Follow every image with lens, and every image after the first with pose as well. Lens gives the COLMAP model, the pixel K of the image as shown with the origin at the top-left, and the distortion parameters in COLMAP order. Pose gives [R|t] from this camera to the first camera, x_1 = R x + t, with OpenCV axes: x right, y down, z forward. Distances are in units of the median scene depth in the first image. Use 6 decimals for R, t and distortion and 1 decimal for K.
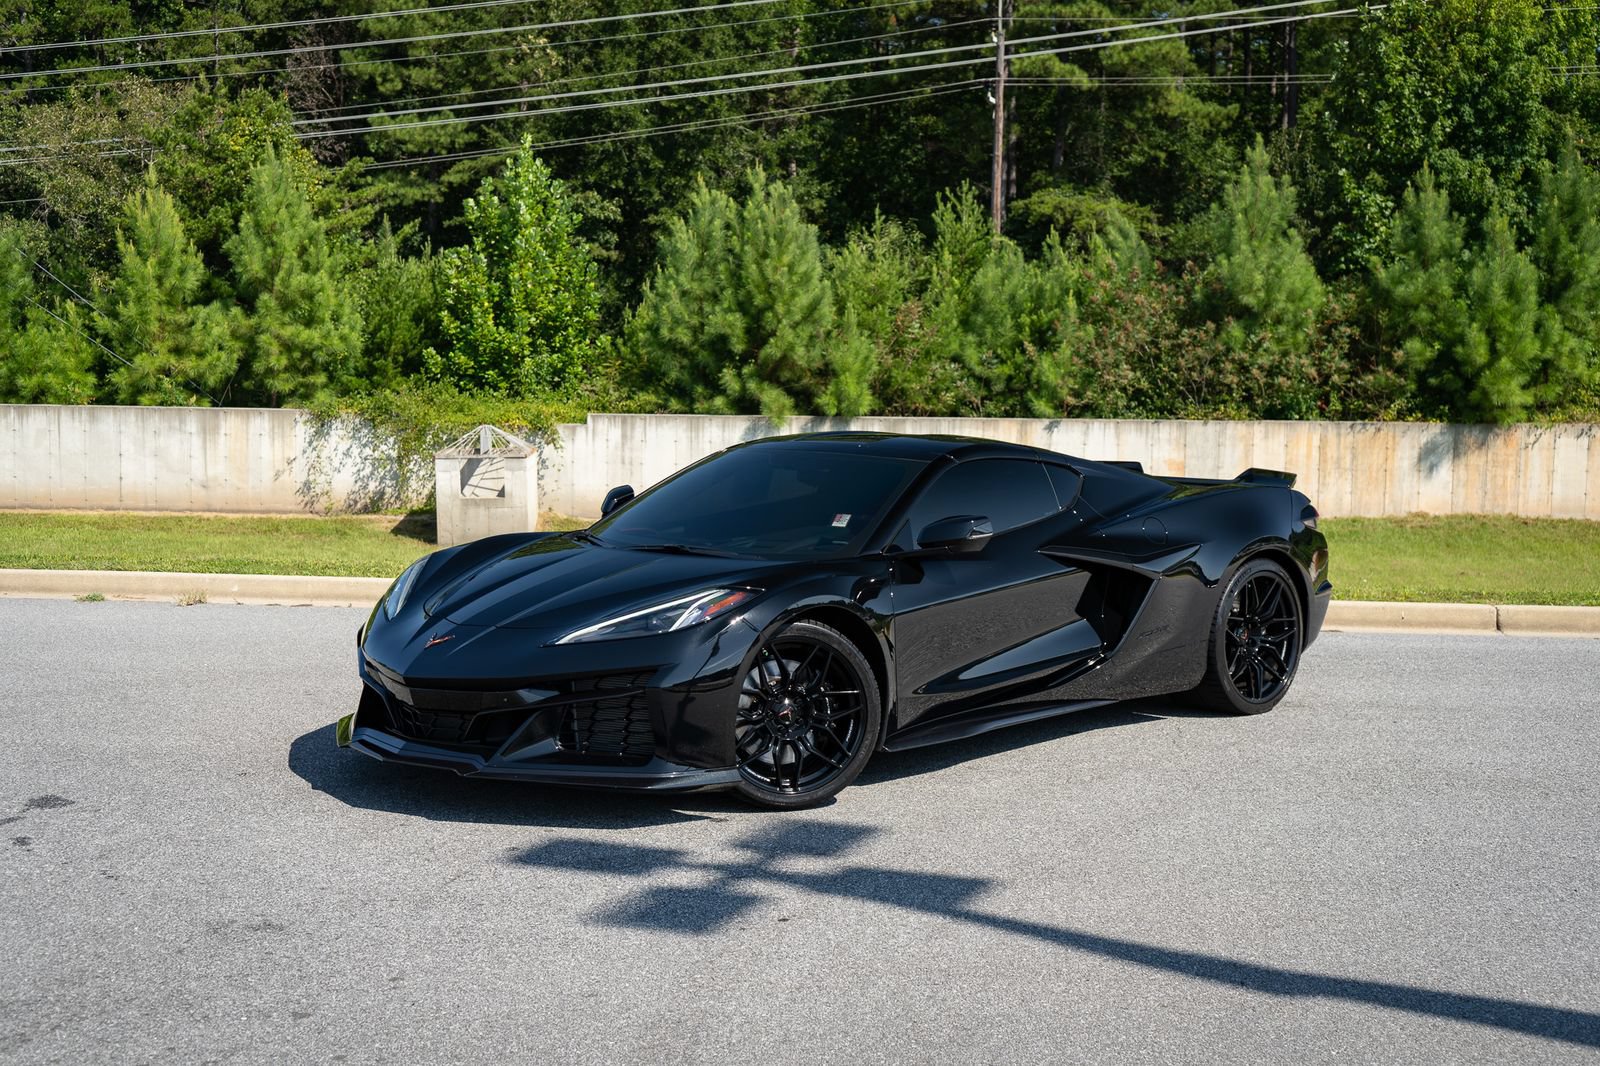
lens RADIAL K [[2230.7, 0, 795.5], [0, 2230.7, 527.9], [0, 0, 1]] dist [0.030213, 0.004193]
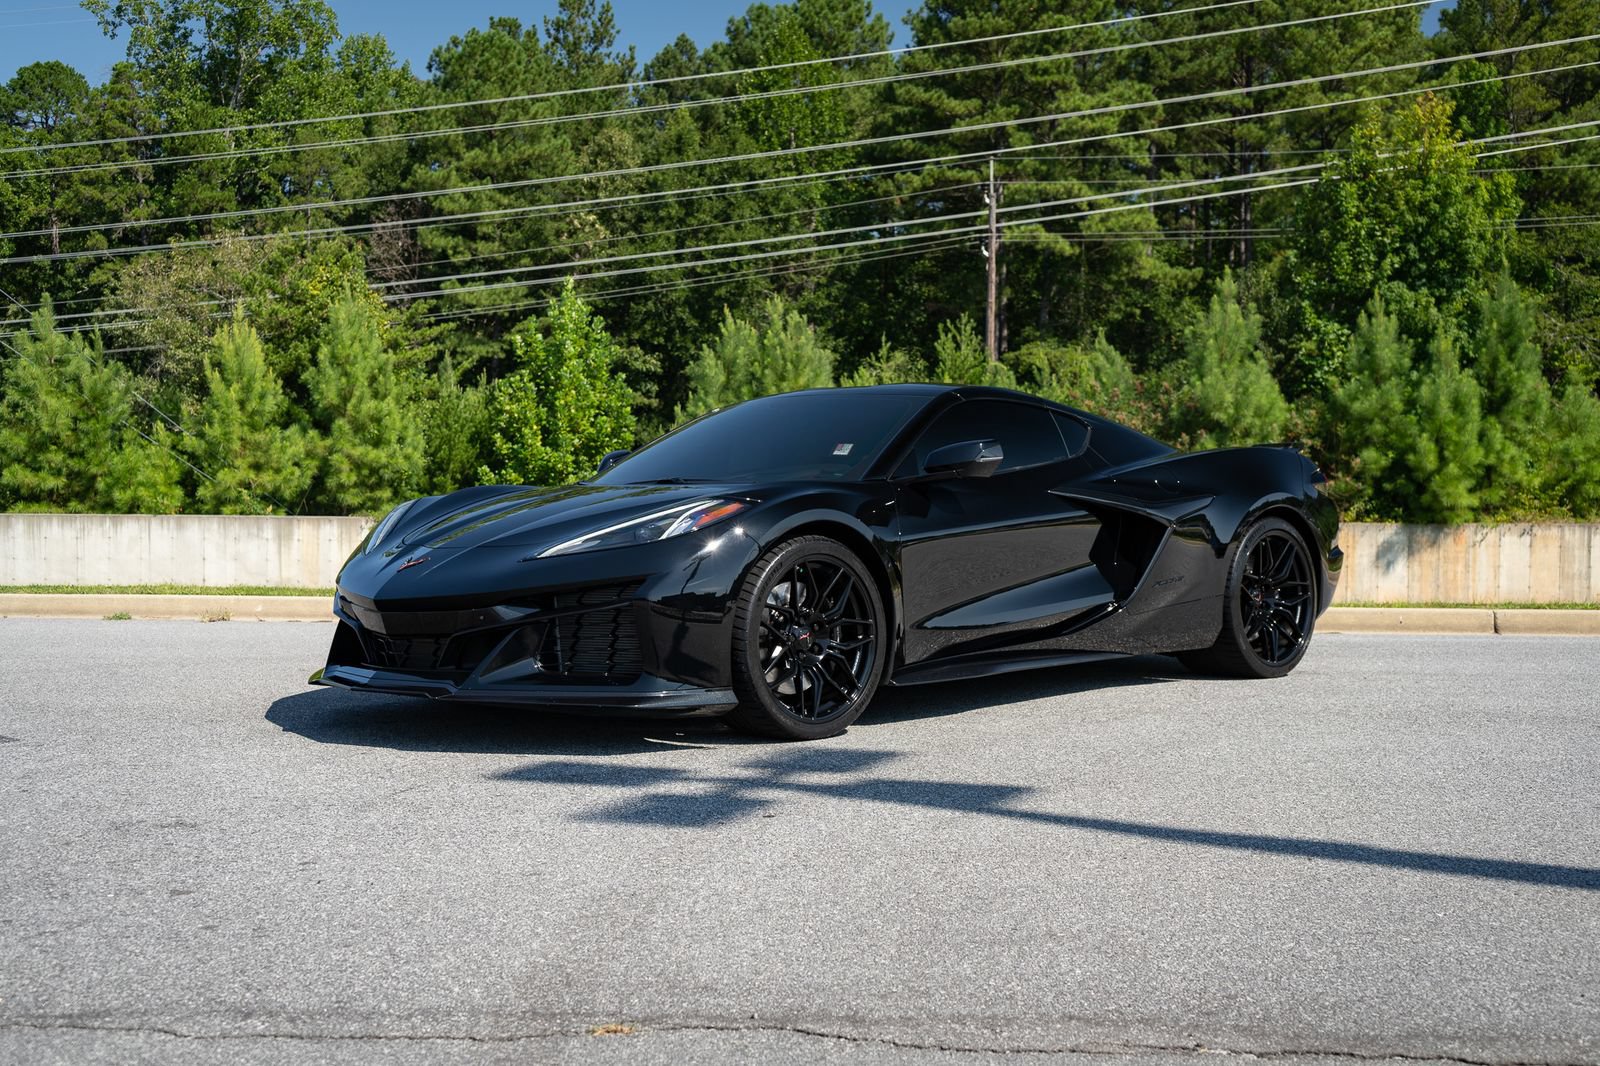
lens RADIAL K [[1943.0, 0, 800.0], [0, 1943.0, 541.3], [0, 0, 1]] dist [0.007291, 0.057977]
pose [[0.999942, -0.006288, -0.008743, 0.002242], [0.005746, 0.998138, -0.060718, 0.018174], [0.009109, 0.060664, 0.998117, 0.037298]]
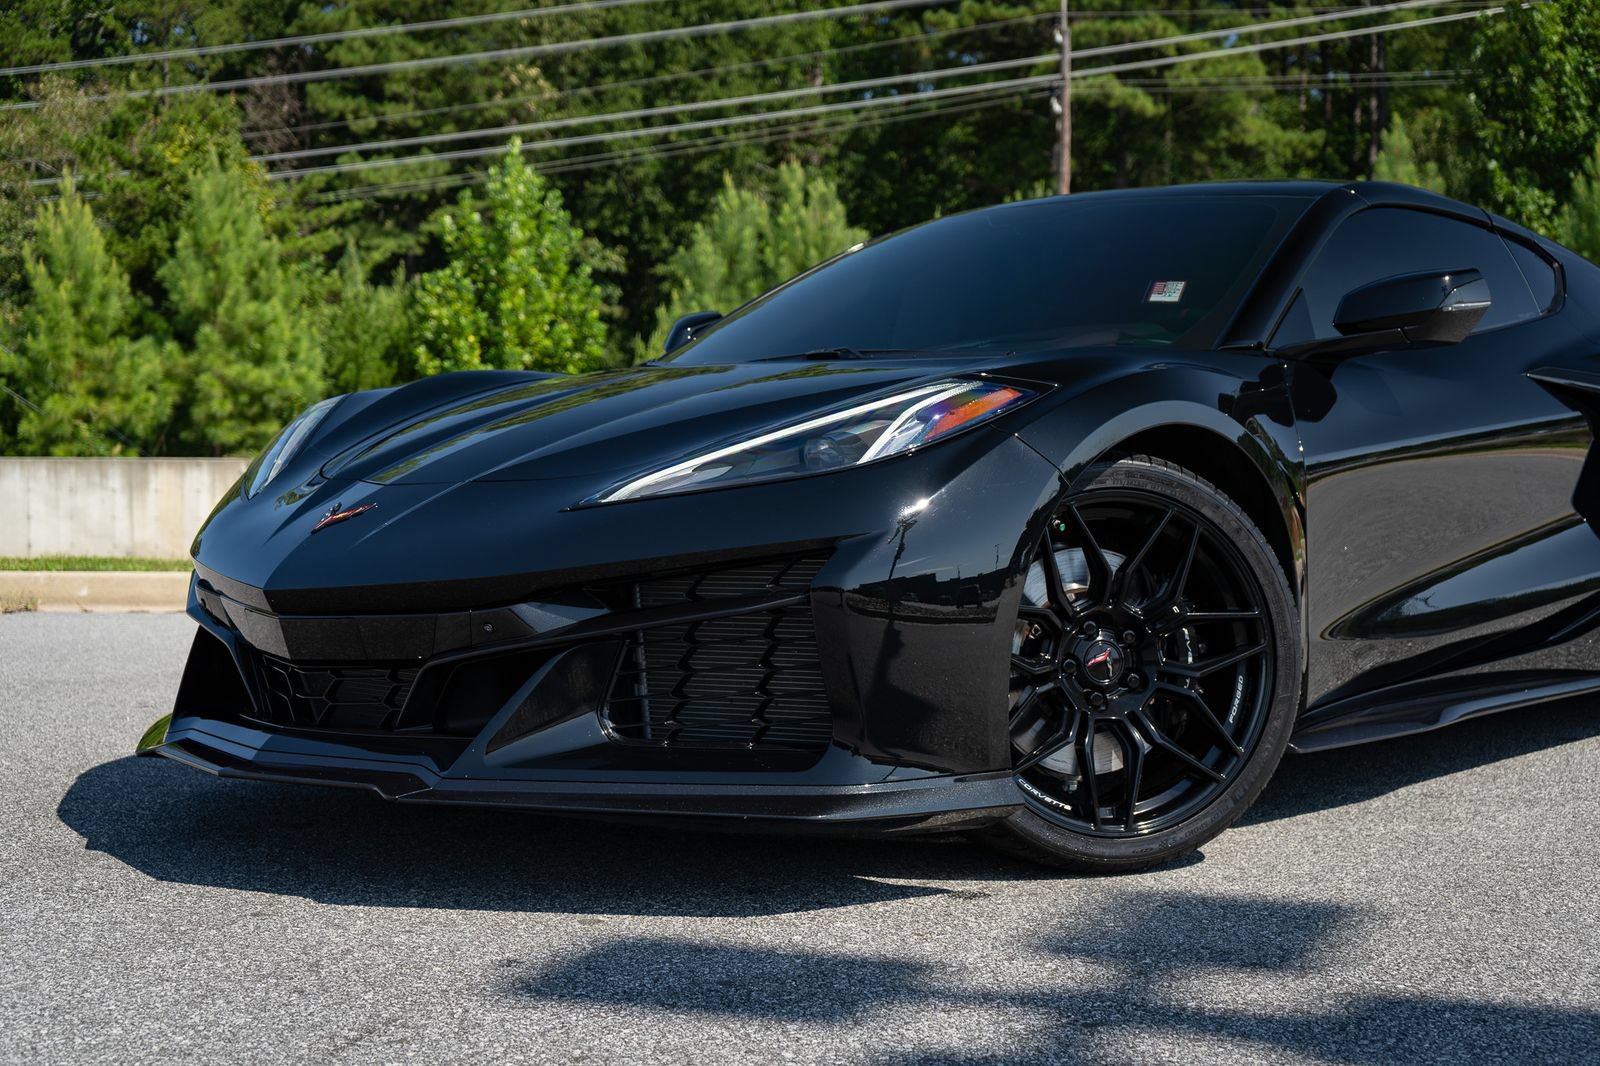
lens RADIAL K [[2427.9, 0, 807.0], [0, 2427.9, 538.3], [0, 0, 1]] dist [0.041015, -0.040830]
pose [[0.999898, -0.014167, -0.001999, -0.012459], [0.014074, 0.999075, -0.040640, 0.015214], [0.002573, 0.040607, 0.999172, 0.098592]]
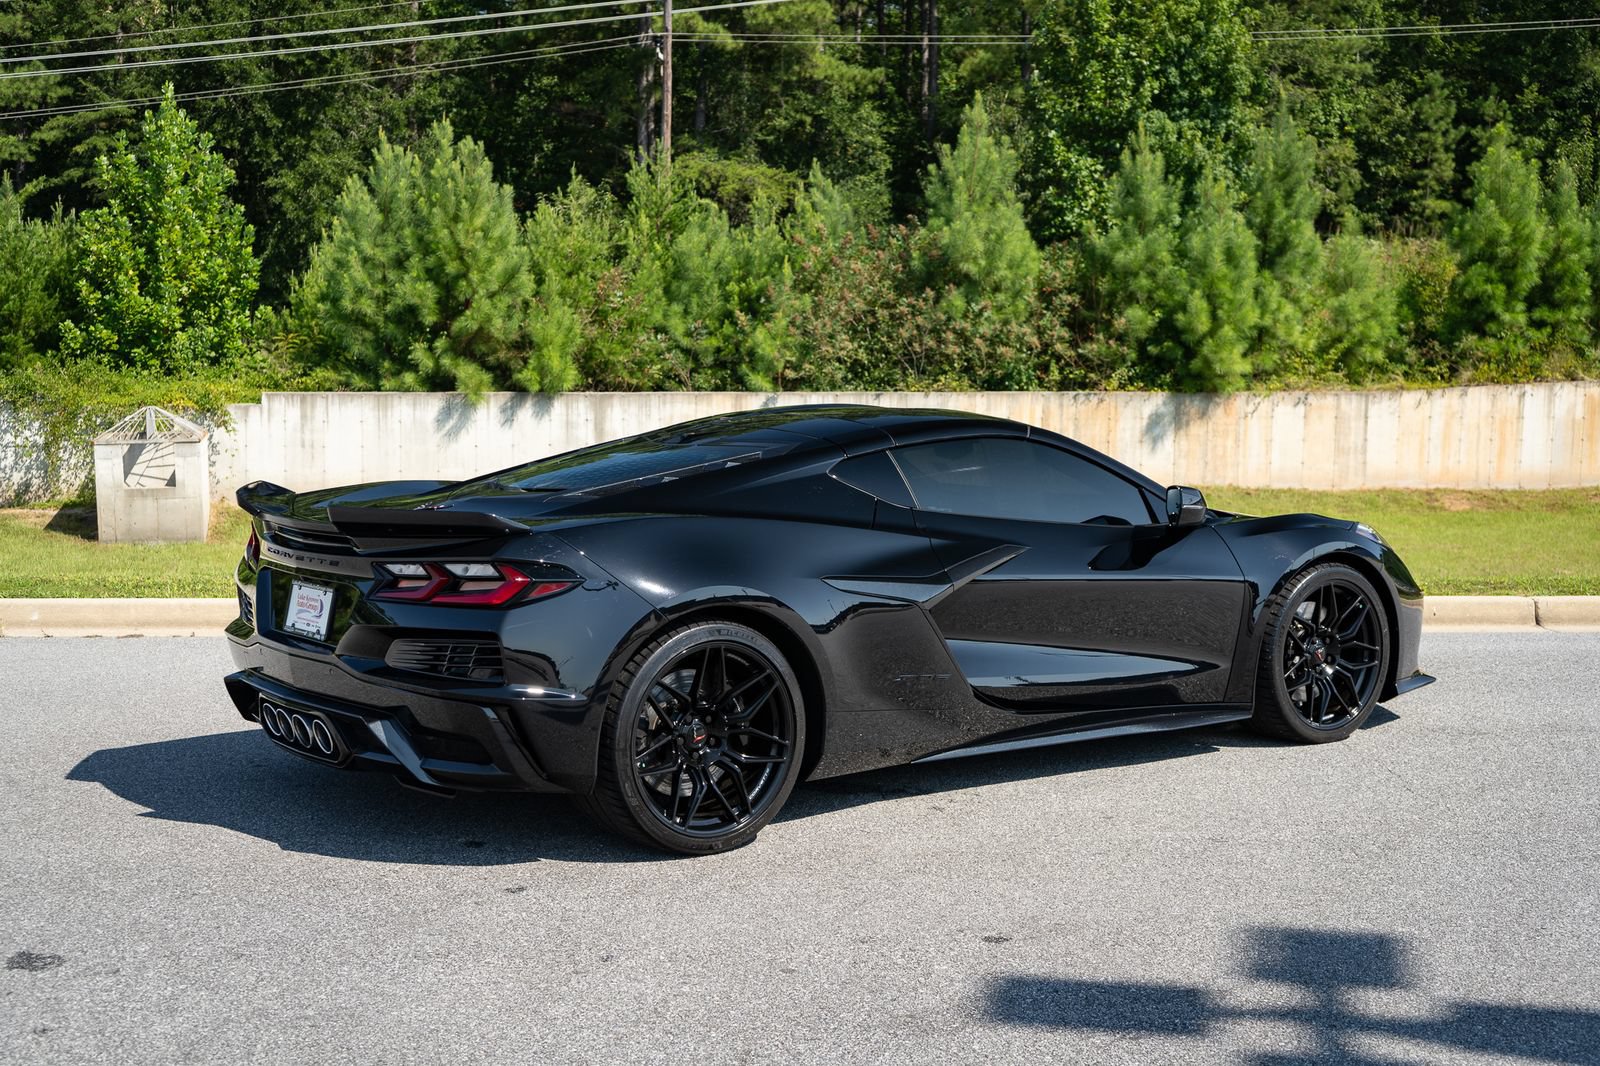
lens RADIAL K [[2280.7, 0, 794.3], [0, 2280.7, 536.1], [0, 0, 1]] dist [0.012774, 0.051330]
pose [[0.983989, -0.022171, 0.176846, -0.044596], [0.019743, 0.999685, 0.015478, -0.003162], [-0.177134, -0.011739, 0.984117, 0.051747]]
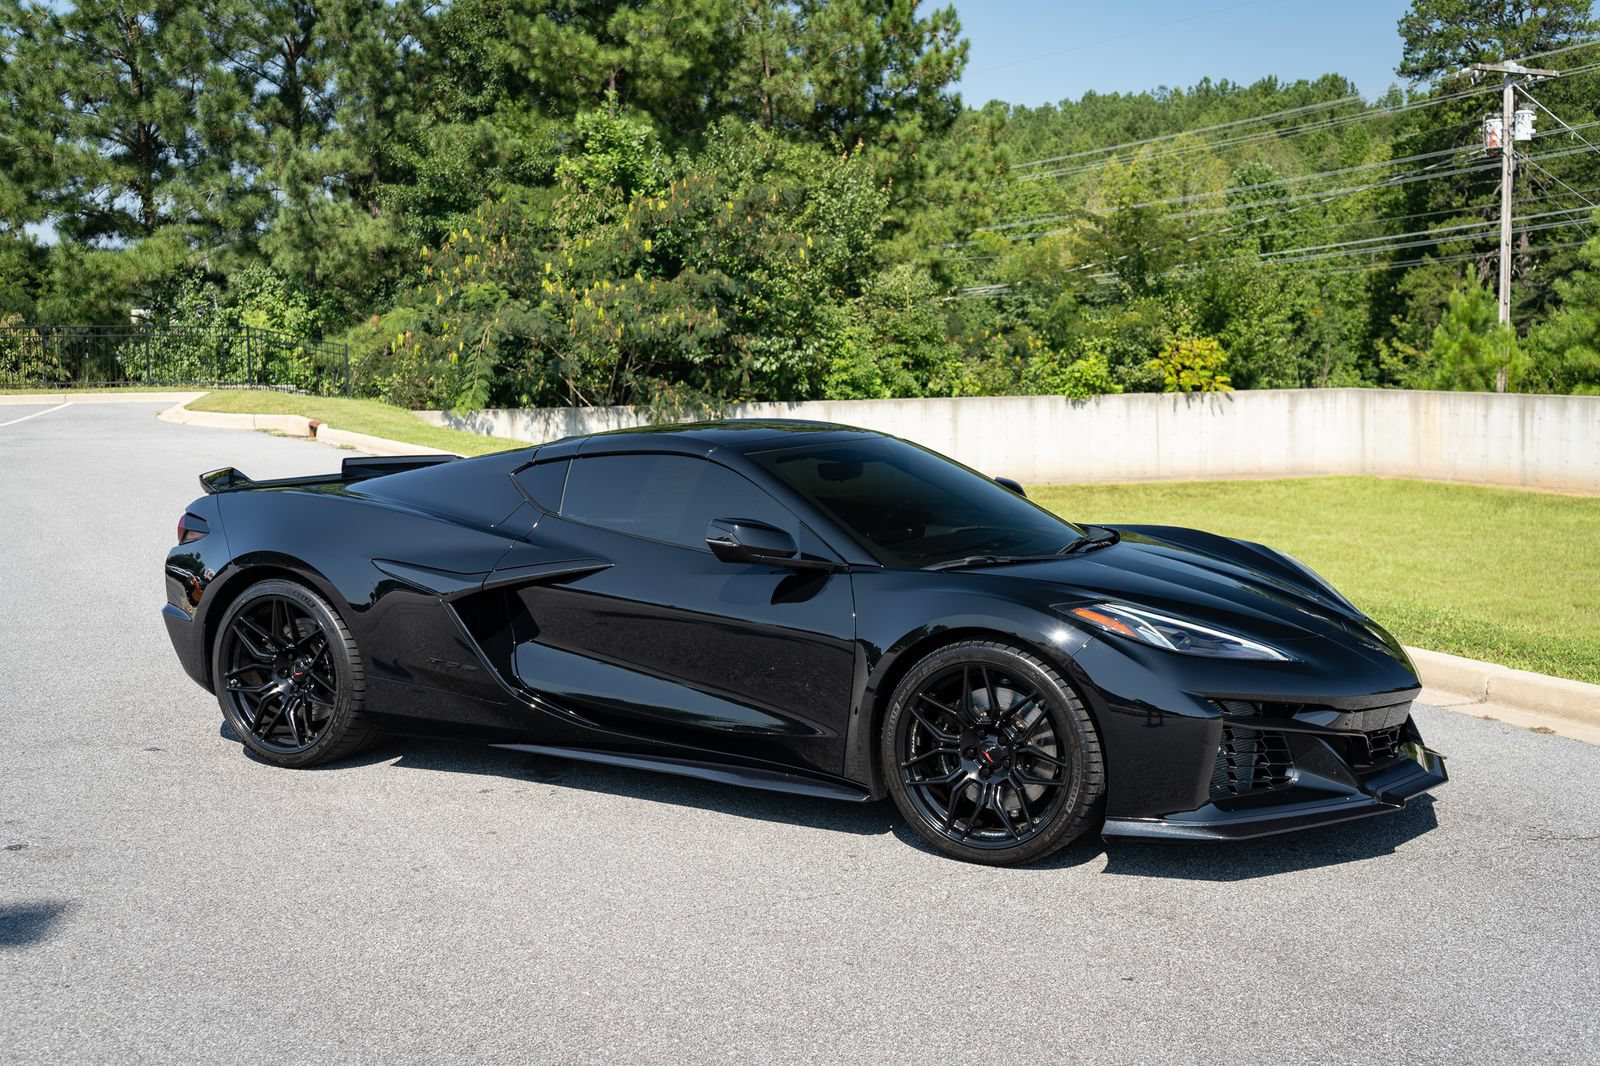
lens RADIAL K [[1859.9, 0, 805.9], [0, 1859.9, 535.2], [0, 0, 1]] dist [0.024309, 0.007372]
pose [[0.568312, 0.081788, -0.818738, 0.143466], [-0.066952, 0.996345, 0.053057, -0.010541], [0.820085, 0.024663, 0.571710, 0.160032]]
